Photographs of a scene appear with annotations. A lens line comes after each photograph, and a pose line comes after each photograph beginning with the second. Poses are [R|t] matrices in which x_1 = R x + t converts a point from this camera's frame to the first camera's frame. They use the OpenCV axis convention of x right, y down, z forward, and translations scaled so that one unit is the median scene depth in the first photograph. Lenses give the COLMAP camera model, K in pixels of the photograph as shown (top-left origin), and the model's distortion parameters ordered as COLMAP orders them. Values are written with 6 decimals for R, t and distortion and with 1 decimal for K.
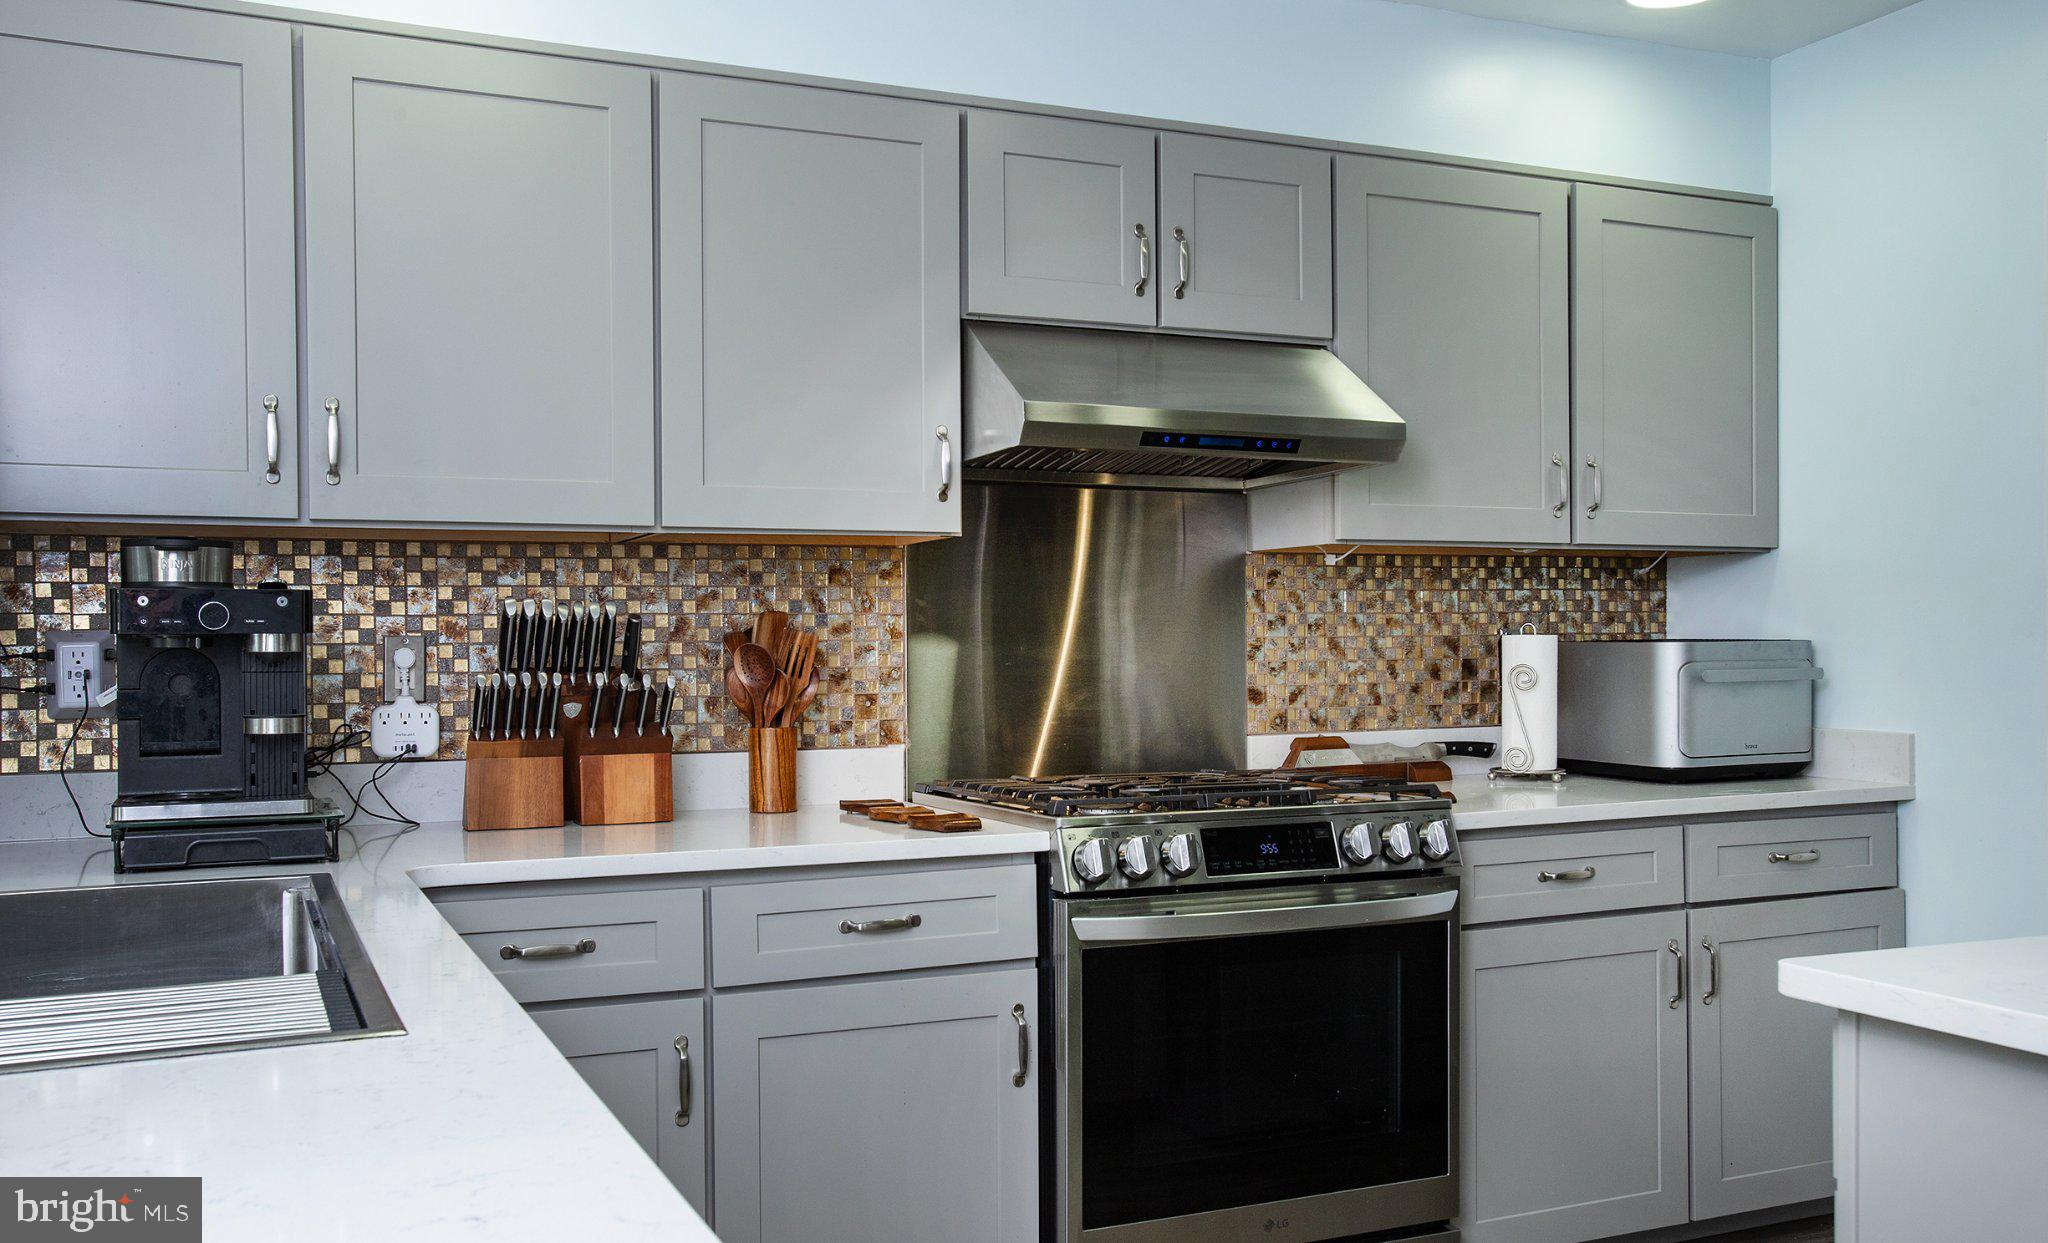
lens RADIAL K [[1892.6, 0, 1024.0], [0, 1892.6, 621.5], [0, 0, 1]] dist [0.096826, 0.001830]
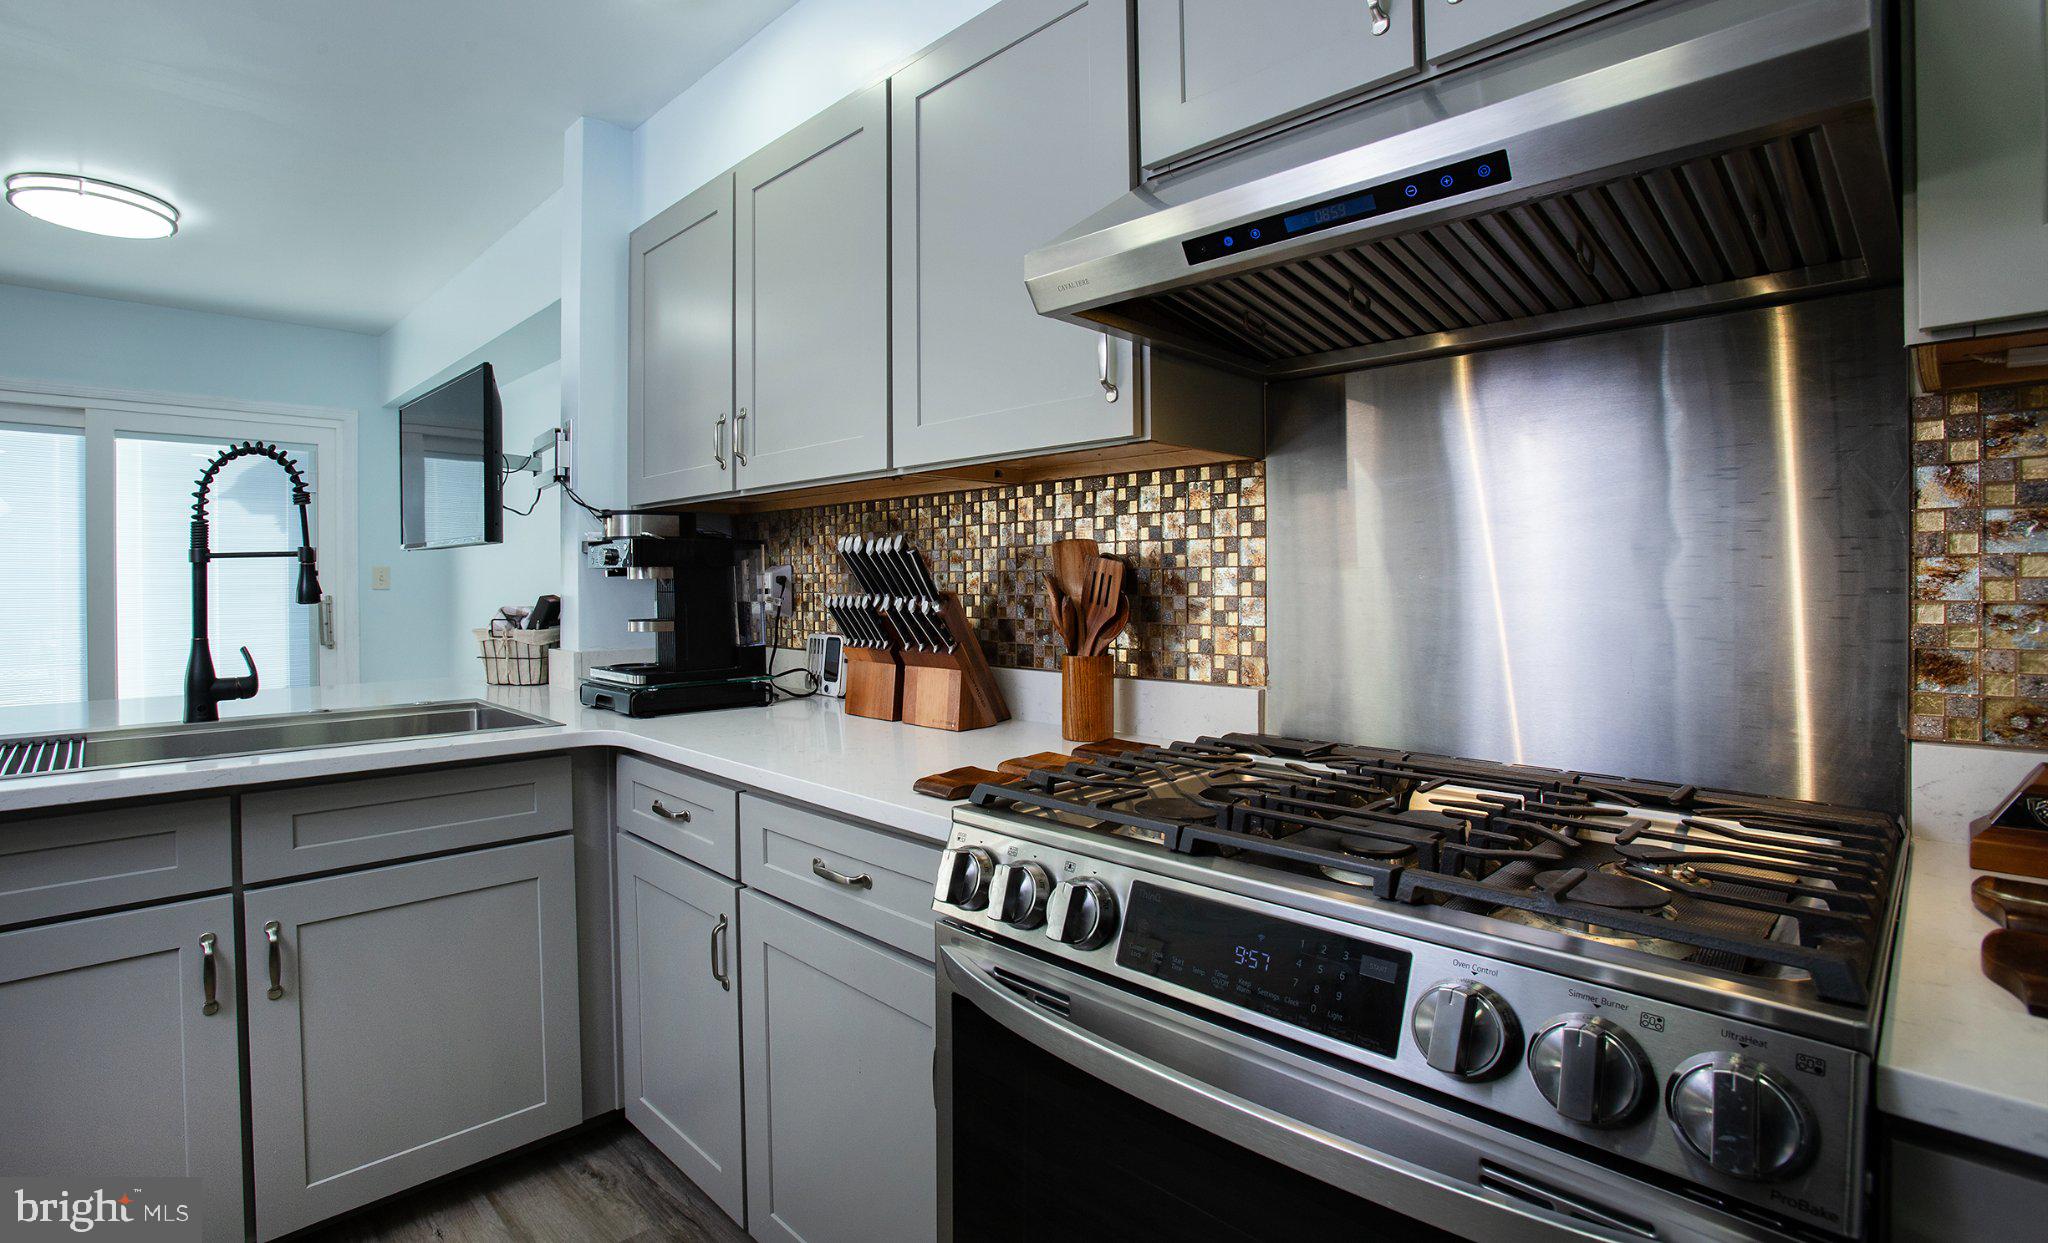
lens RADIAL K [[933.5, 0, 1018.2], [0, 933.5, 592.9], [0, 0, 1]] dist [-0.018327, 0.000088]
pose [[0.322705, 0.010709, -0.946439, 0.343483], [0.010359, 0.999836, 0.014845, 0.016004], [0.946443, -0.014595, 0.322542, 0.851715]]
